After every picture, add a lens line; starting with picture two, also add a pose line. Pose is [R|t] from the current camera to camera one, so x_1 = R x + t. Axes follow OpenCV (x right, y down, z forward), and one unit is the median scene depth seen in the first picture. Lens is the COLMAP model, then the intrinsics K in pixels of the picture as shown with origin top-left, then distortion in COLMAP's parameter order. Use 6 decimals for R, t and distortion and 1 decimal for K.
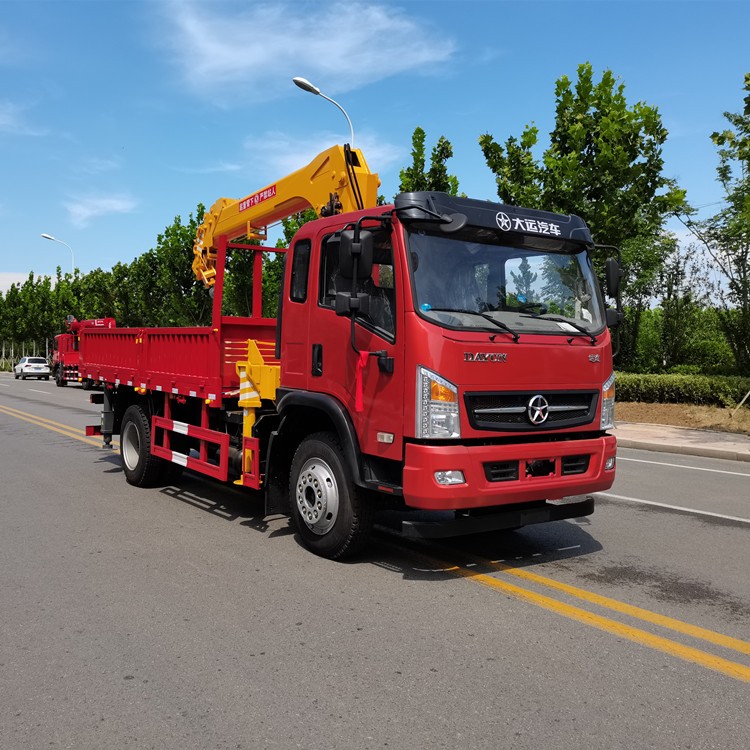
lens RADIAL K [[781.5, 0, 375.0], [0, 781.5, 375.0], [0, 0, 1]] dist [0.017765, 0.001496]
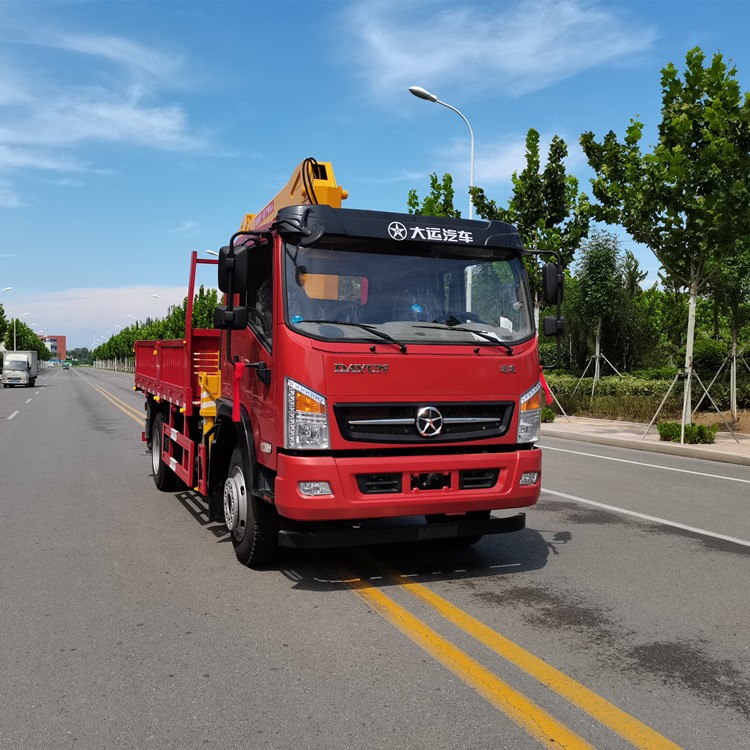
lens RADIAL K [[796.5, 0, 403.1], [0, 796.5, 372.8], [0, 0, 1]] dist [0.026354, 0.000430]
pose [[0.979339, -0.001658, -0.202219, 0.348094], [-0.000931, 0.999919, -0.012706, -0.003713], [0.202224, 0.012631, 0.979258, 0.014602]]
